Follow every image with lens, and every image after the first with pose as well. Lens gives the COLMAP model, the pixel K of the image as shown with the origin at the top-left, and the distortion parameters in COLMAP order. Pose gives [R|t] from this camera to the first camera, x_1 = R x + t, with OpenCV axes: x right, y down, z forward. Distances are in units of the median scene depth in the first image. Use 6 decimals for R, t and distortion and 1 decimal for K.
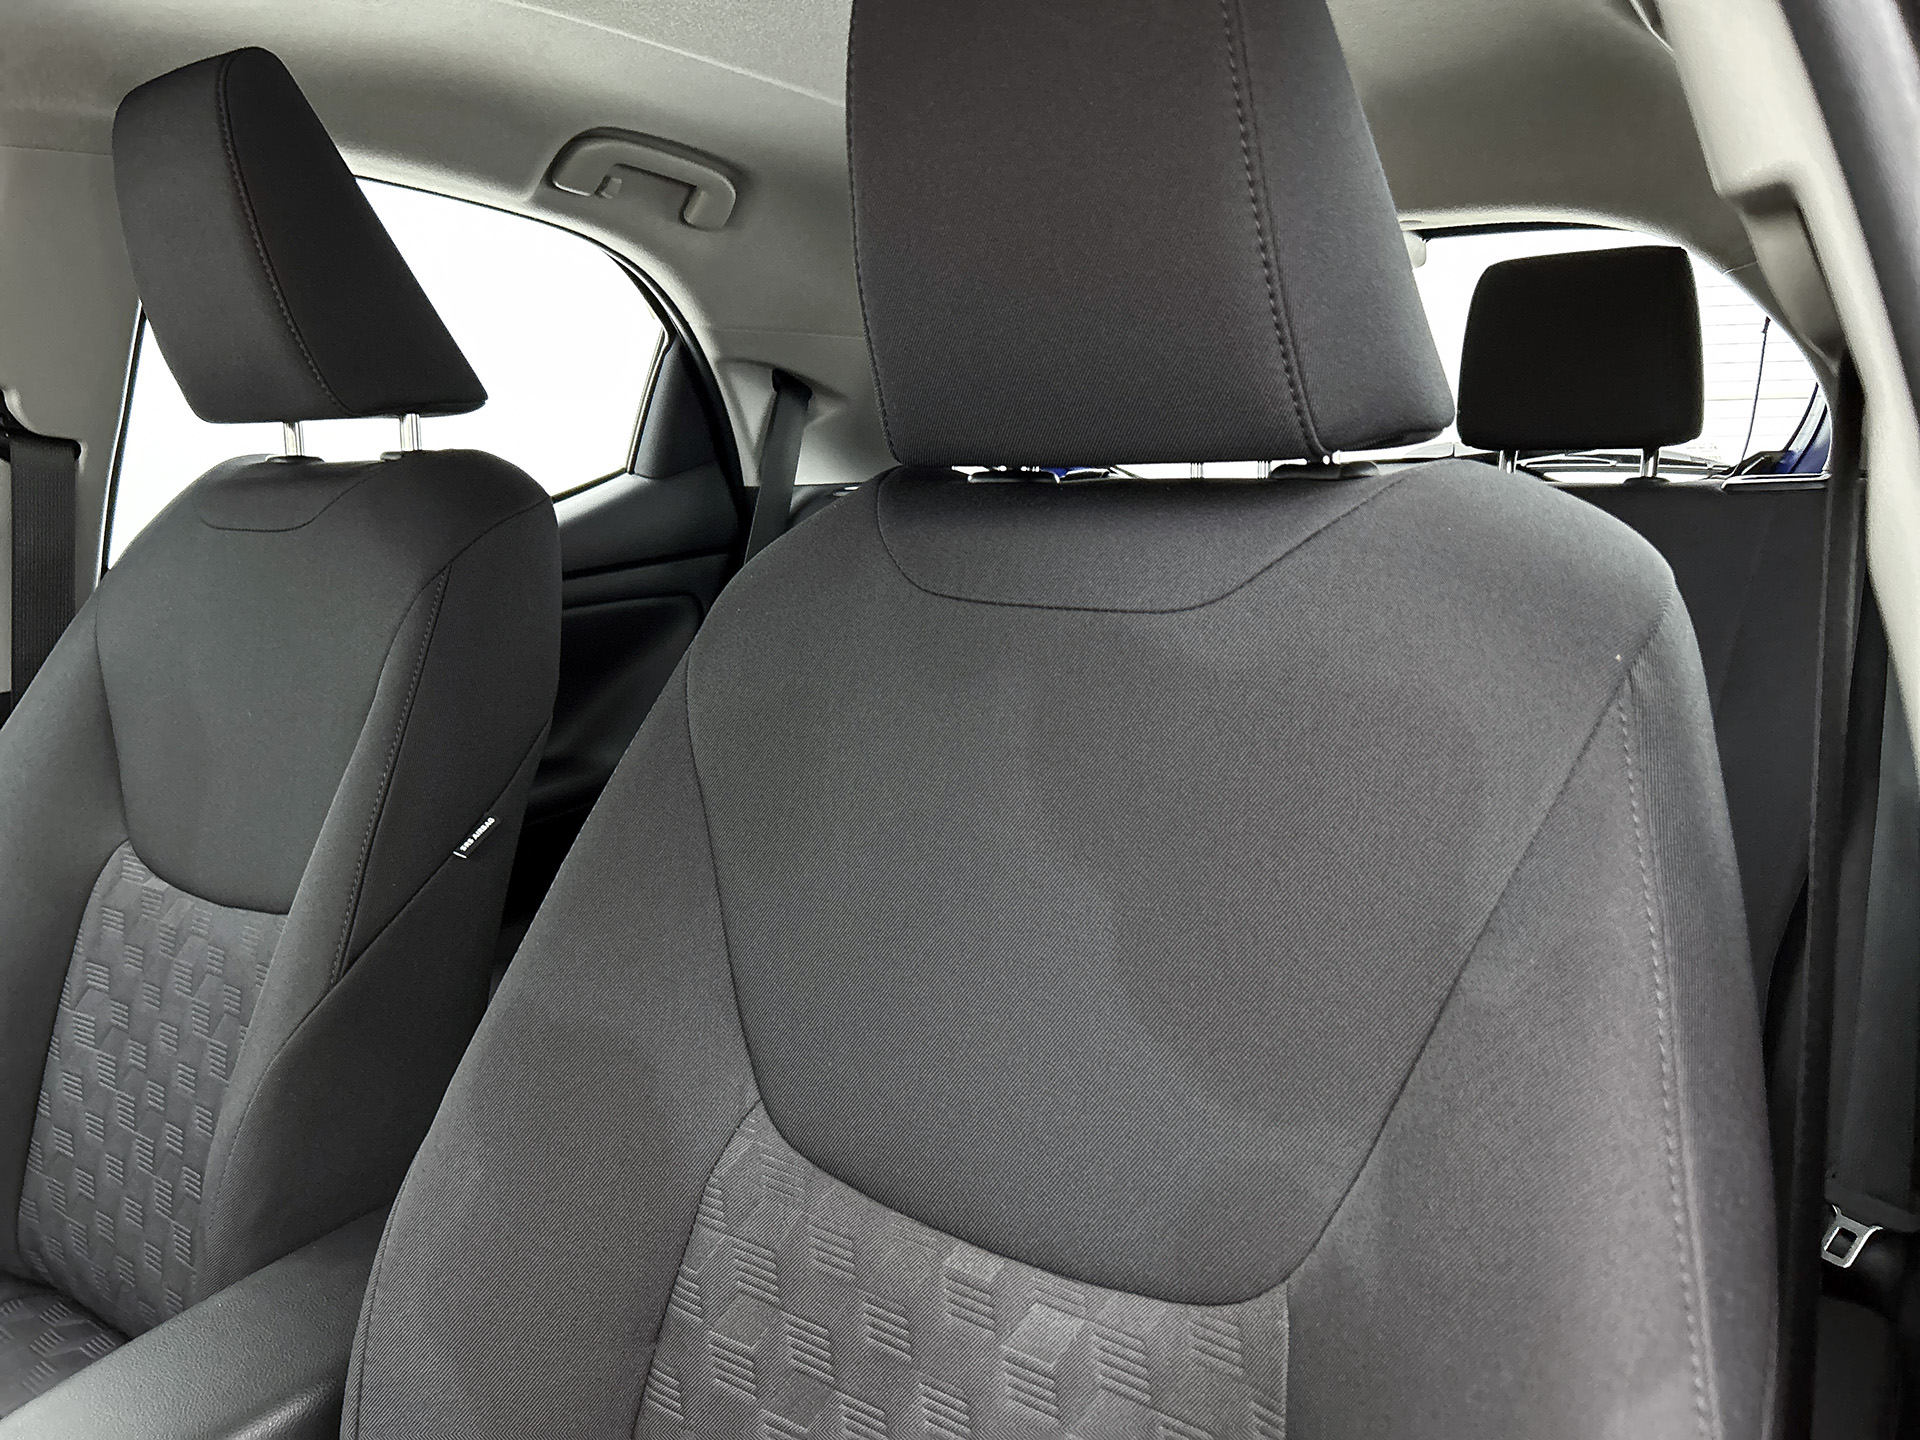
lens RADIAL K [[1498.7, 0, 971.1], [0, 1498.7, 721.8], [0, 0, 1]] dist [0.047202, -0.048868]
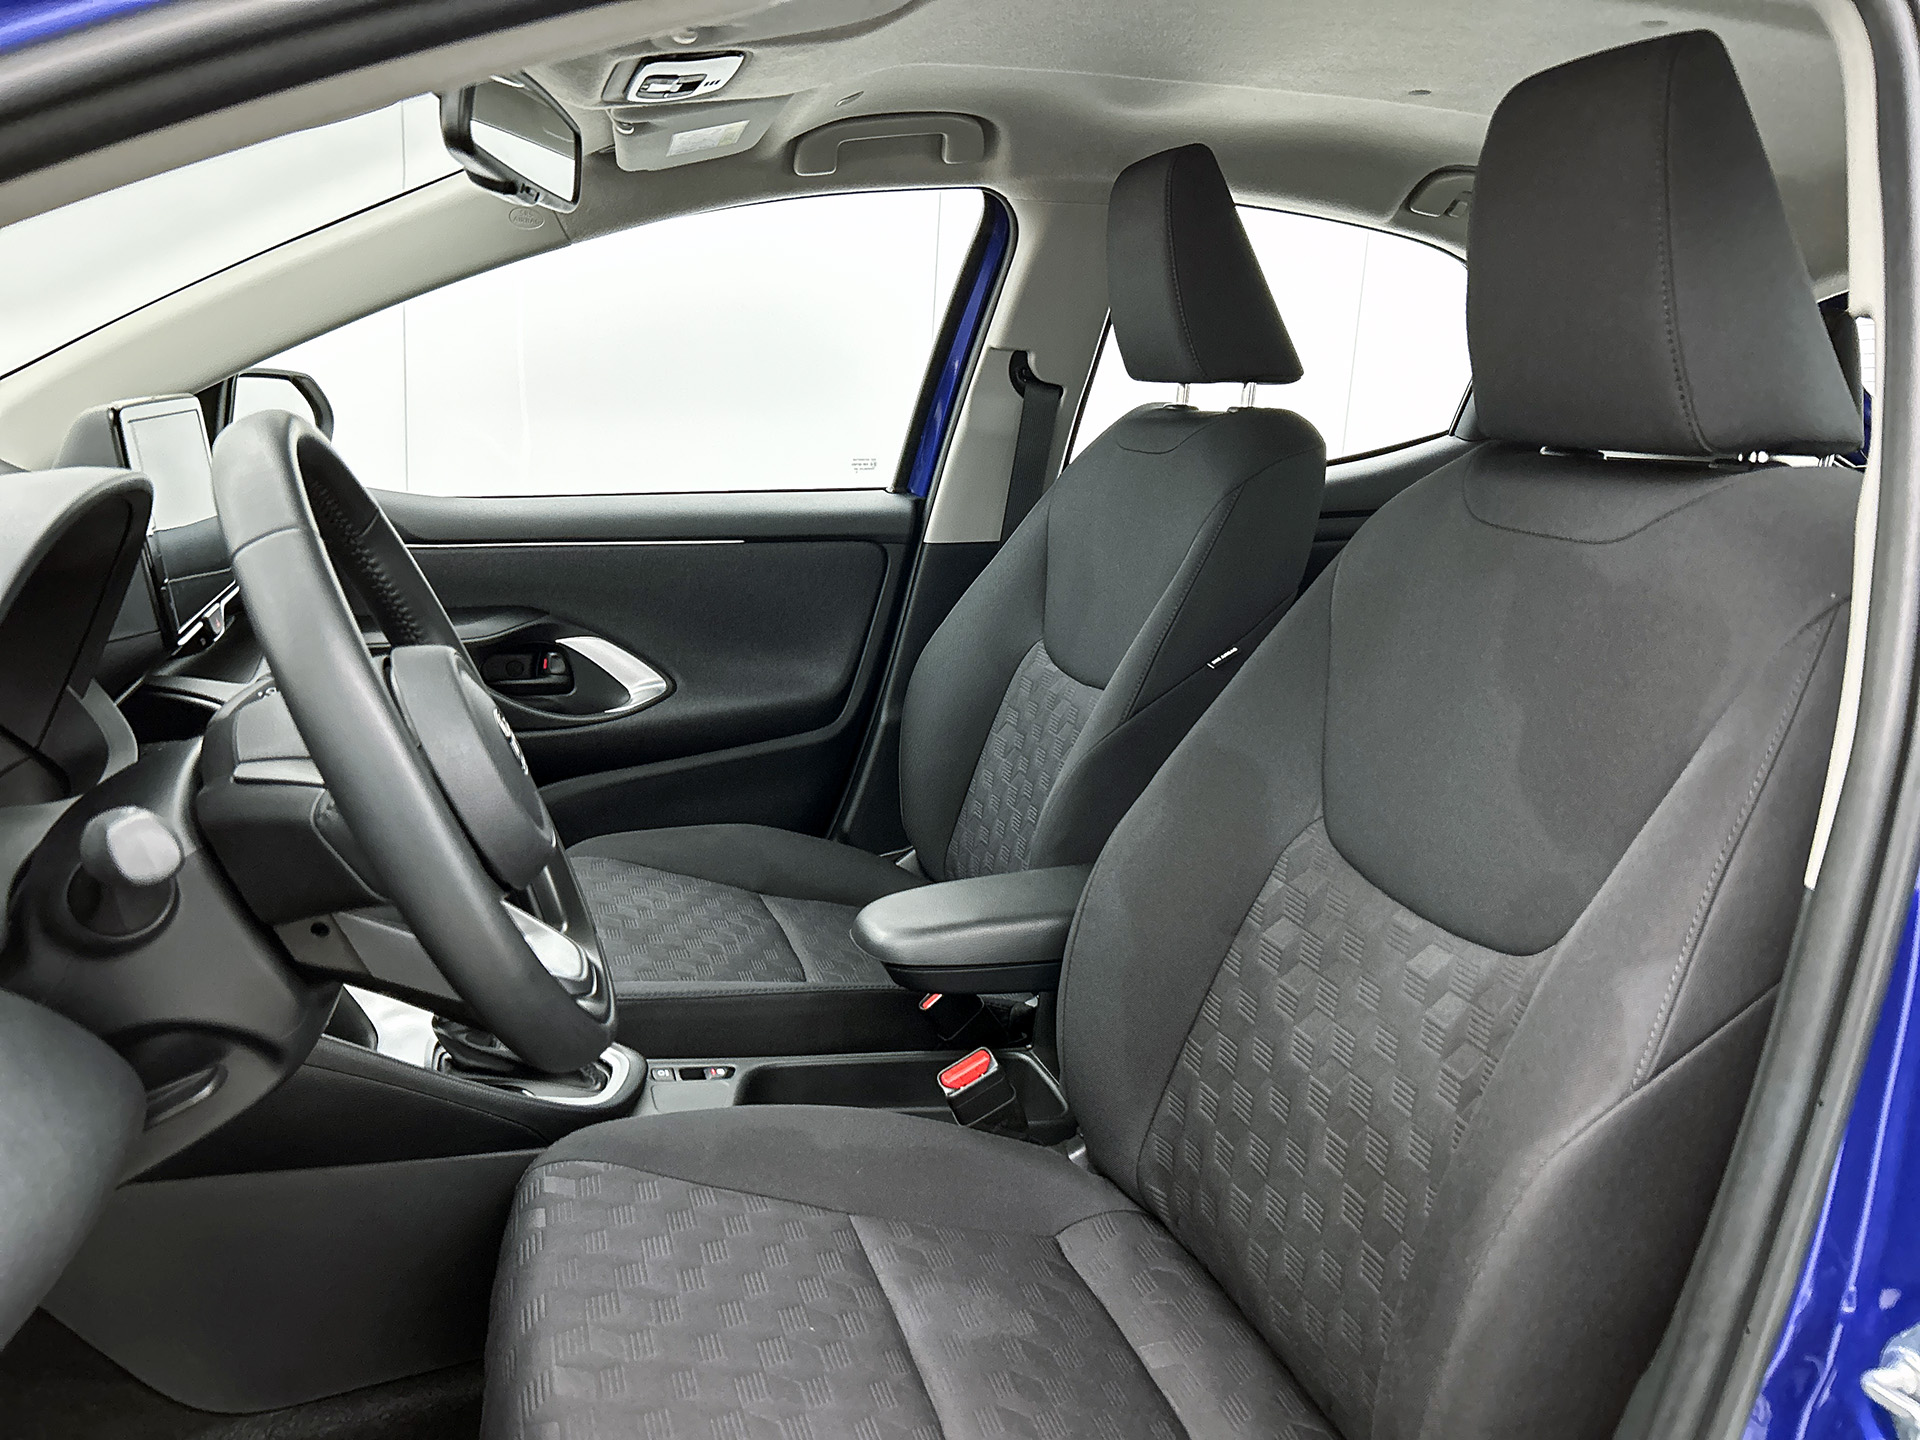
lens RADIAL K [[1498.7, 0, 956.6], [0, 1498.7, 725.5], [0, 0, 1]] dist [0.047202, -0.048868]
pose [[0.813755, 0.187473, -0.550142, 0.271067], [-0.169892, 0.981934, 0.083316, 0.053814], [0.555823, 0.025666, 0.830905, -0.383777]]
